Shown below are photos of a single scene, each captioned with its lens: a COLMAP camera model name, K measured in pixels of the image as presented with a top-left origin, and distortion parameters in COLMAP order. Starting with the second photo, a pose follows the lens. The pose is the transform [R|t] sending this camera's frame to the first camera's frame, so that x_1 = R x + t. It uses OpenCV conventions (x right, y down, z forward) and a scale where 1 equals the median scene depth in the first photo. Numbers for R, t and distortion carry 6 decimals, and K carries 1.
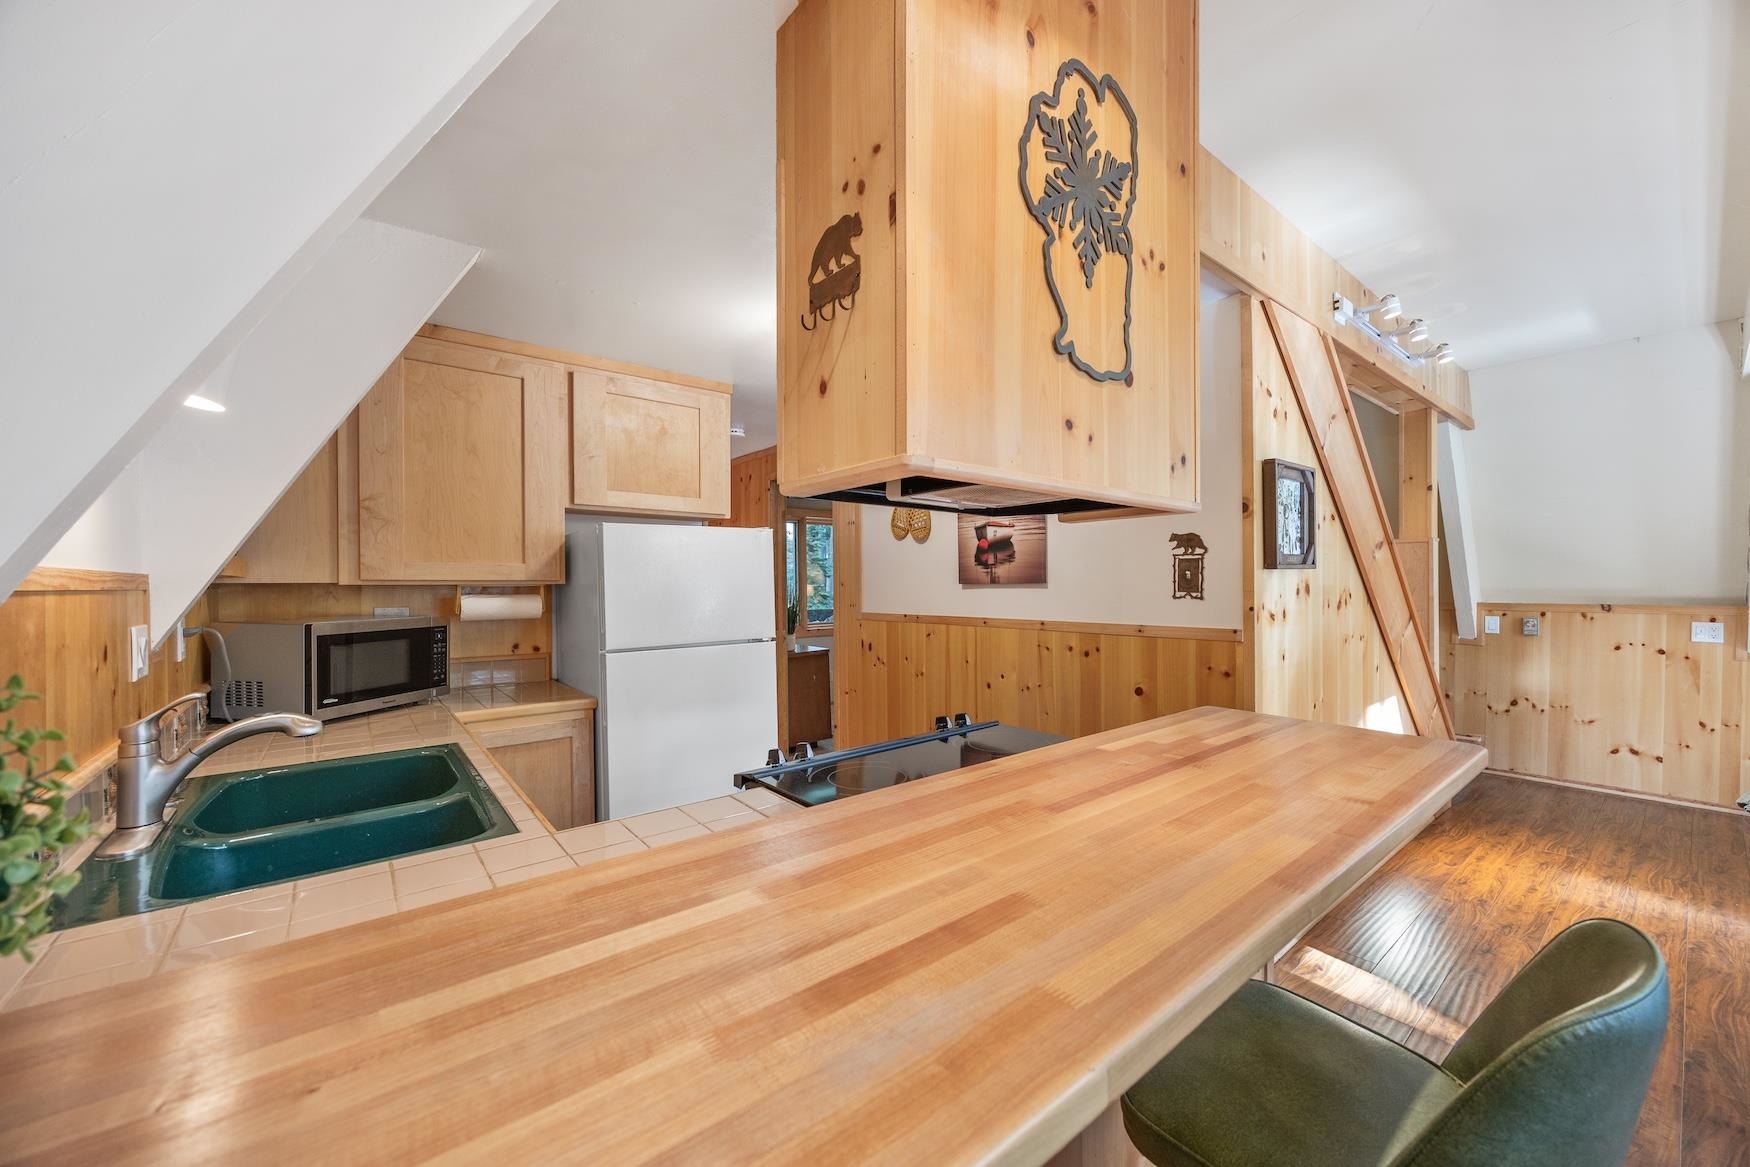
lens RADIAL K [[660.7, 0, 858.0], [0, 660.7, 586.1], [0, 0, 1]] dist [-0.000973, 0.000051]
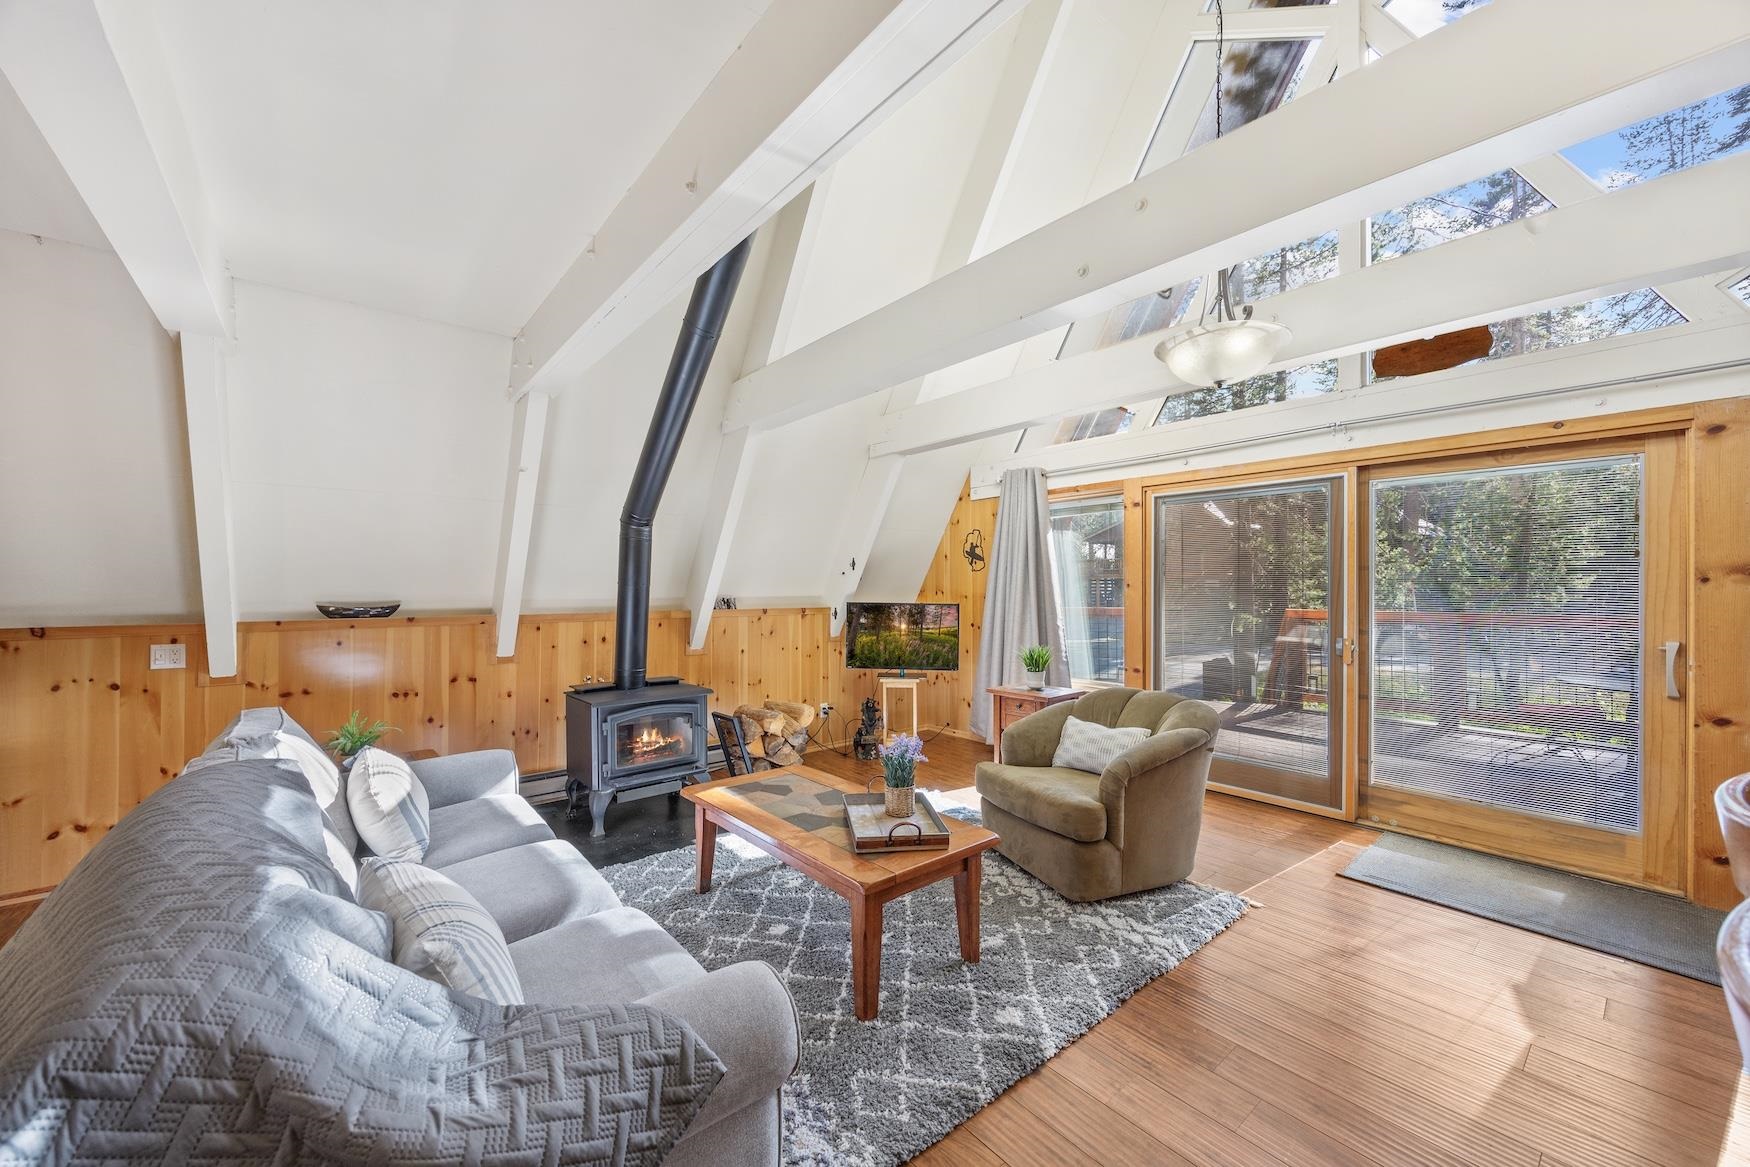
lens RADIAL K [[660.7, 0, 863.3], [0, 660.7, 586.5], [0, 0, 1]] dist [-0.000973, 0.000051]
pose [[-0.028877, 0.006075, 0.999565, 0.532990], [0.008567, 0.999946, -0.005830, -0.004803], [-0.999546, 0.008395, -0.028927, 0.196729]]
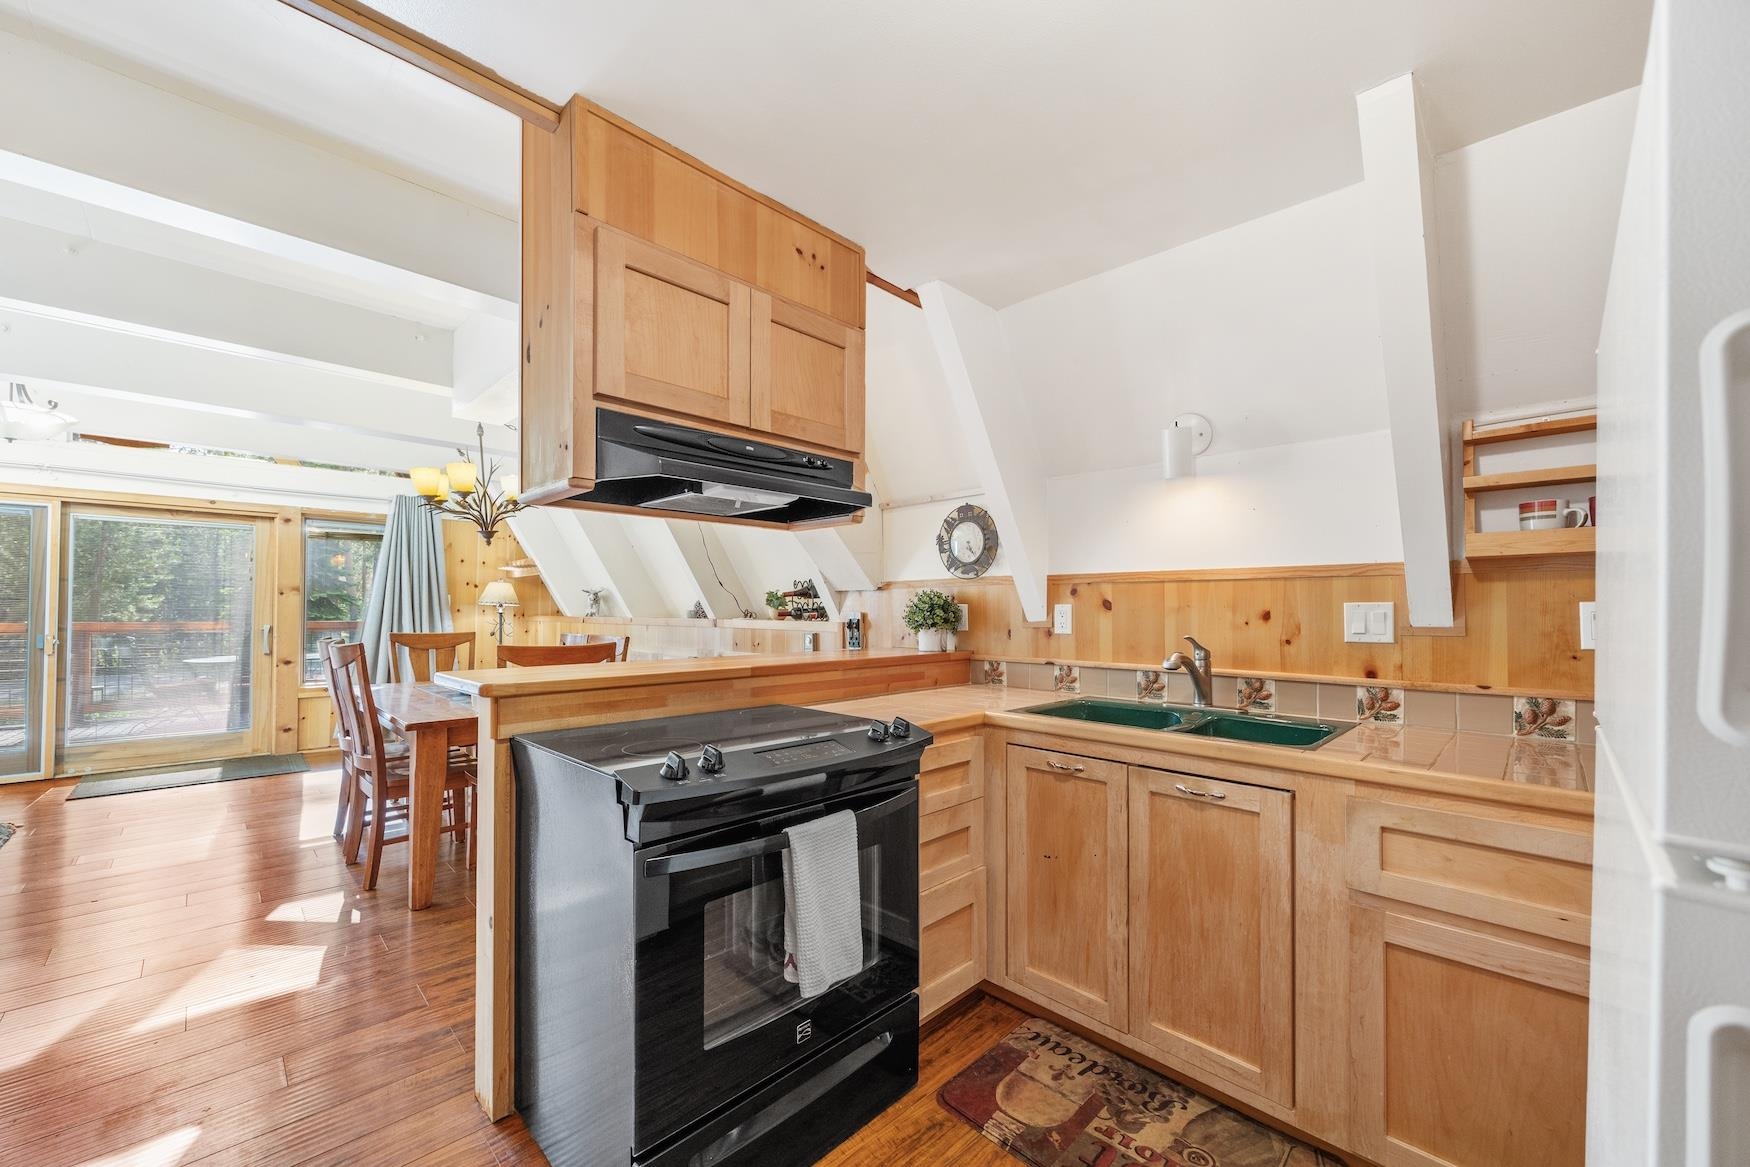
lens RADIAL K [[660.7, 0, 874.5], [0, 660.7, 599.9], [0, 0, 1]] dist [-0.000973, 0.000051]
pose [[-0.989944, 0.003011, -0.141427, 0.040580], [0.004197, 0.999958, -0.008093, 0.030003], [0.141397, -0.008606, -0.989916, 1.053708]]
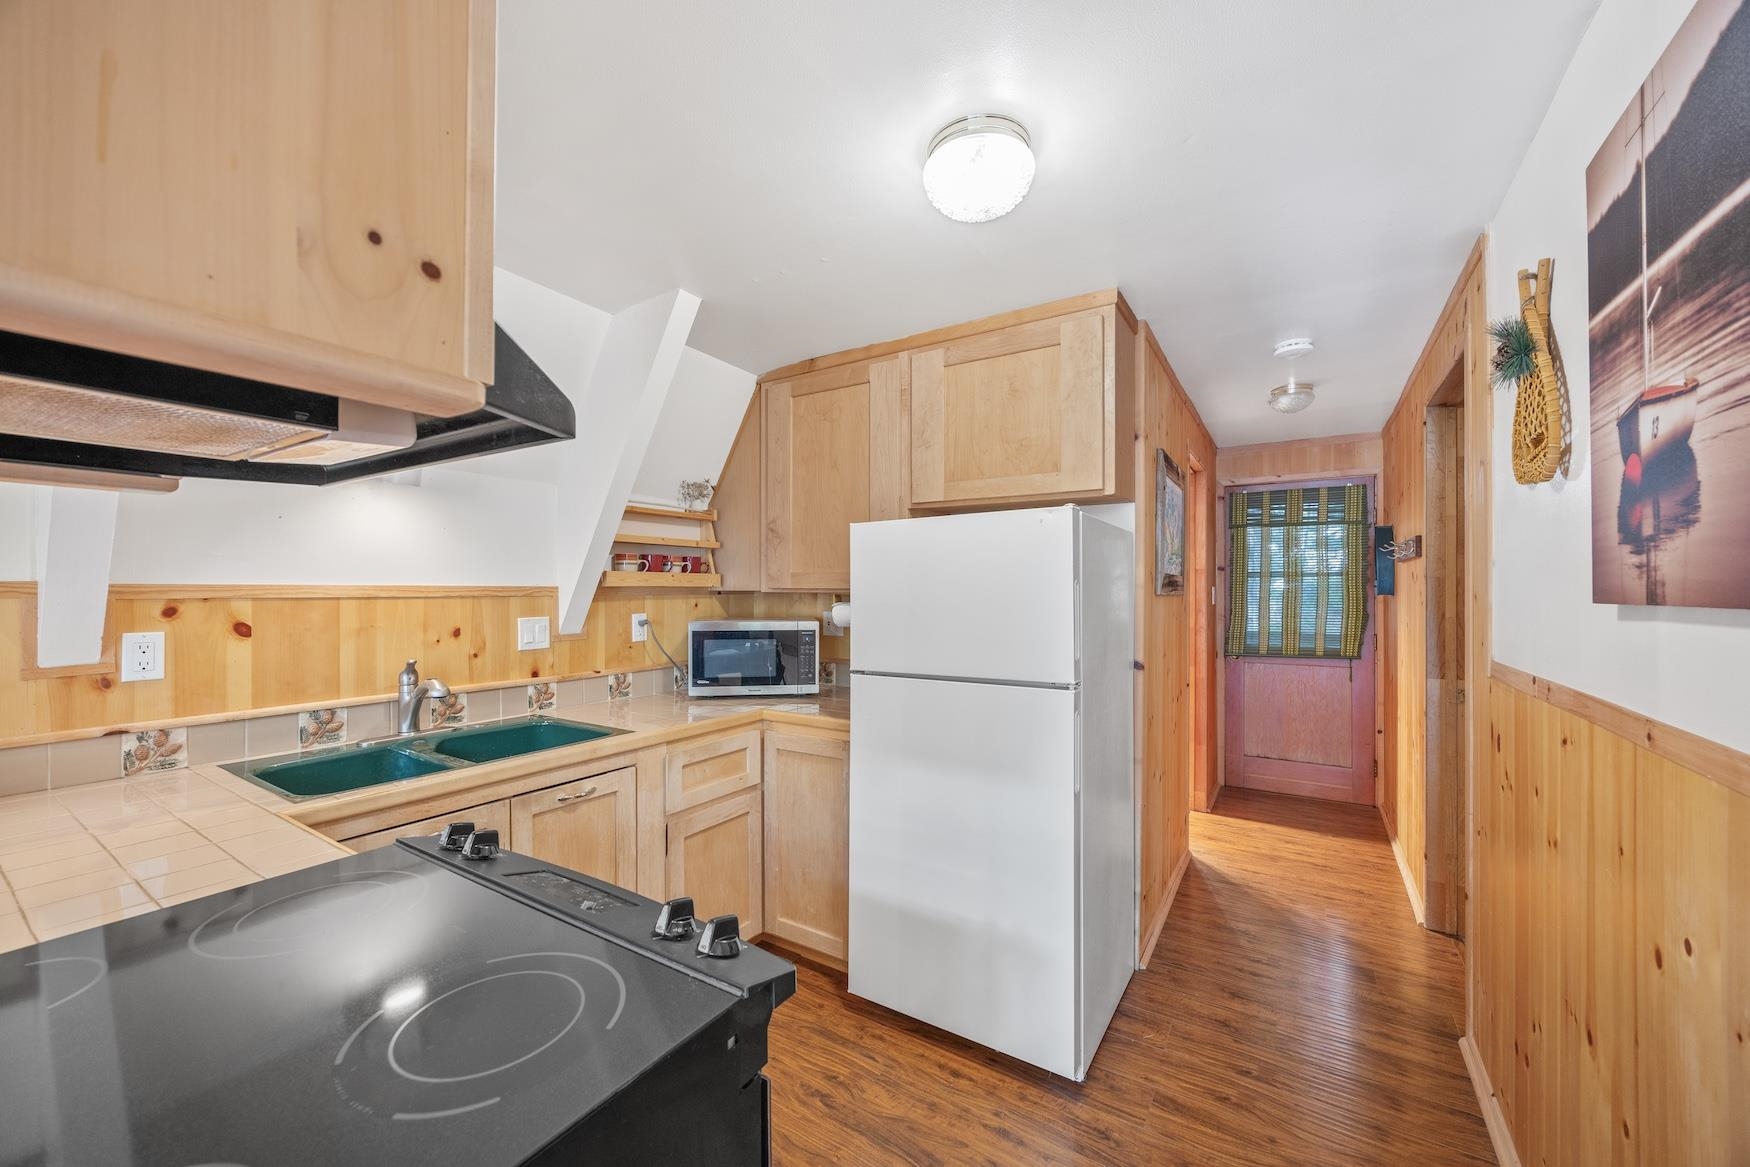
lens RADIAL K [[660.7, 0, 874.0], [0, 660.7, 591.5], [0, 0, 1]] dist [-0.000973, 0.000051]
pose [[0.328113, 0.008483, -0.944600, 0.371923], [-0.005800, 0.999959, 0.006966, -0.010383], [0.944621, 0.003194, 0.328149, 0.610320]]
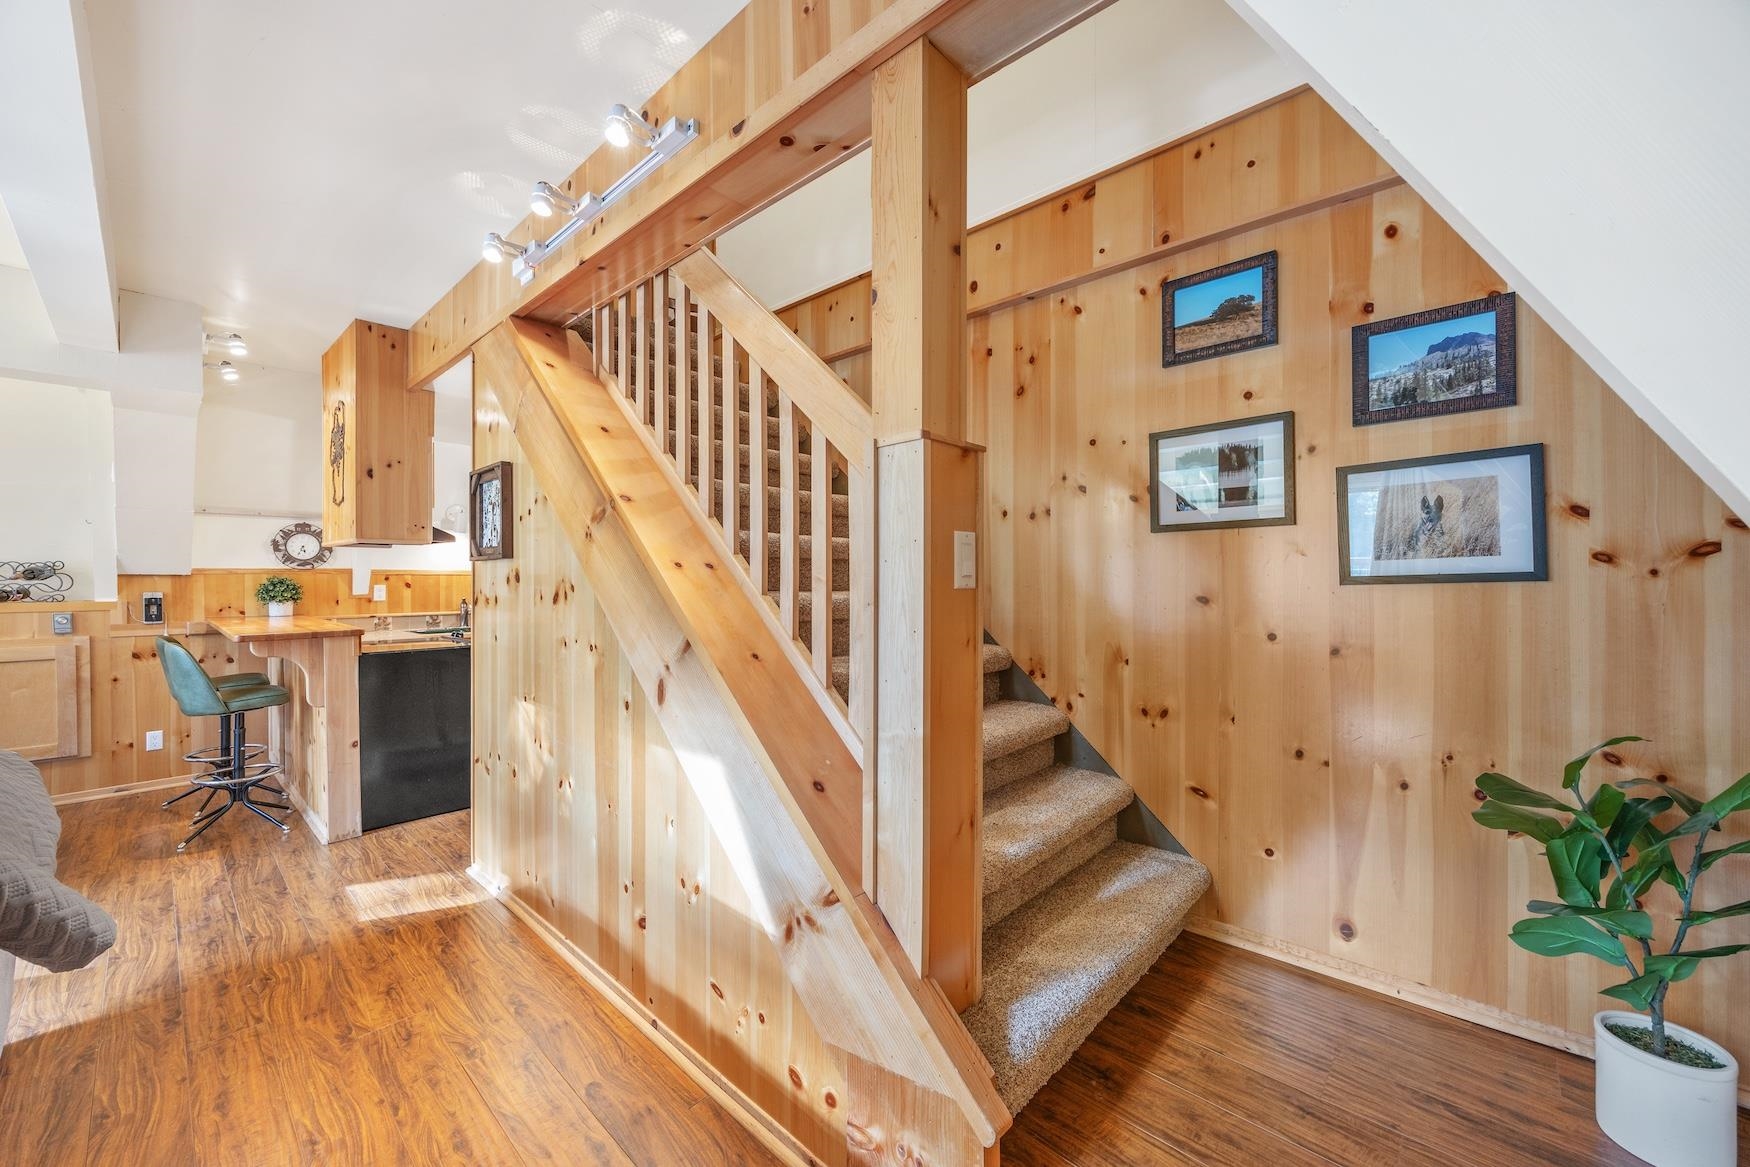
lens RADIAL K [[660.7, 0, 869.9], [0, 660.7, 578.5], [0, 0, 1]] dist [-0.000973, 0.000051]
pose [[0.163836, 0.006147, -0.986468, 1.514047], [-0.005288, 0.999972, 0.005353, -0.002289], [0.986473, 0.004339, 0.163864, 1.170638]]
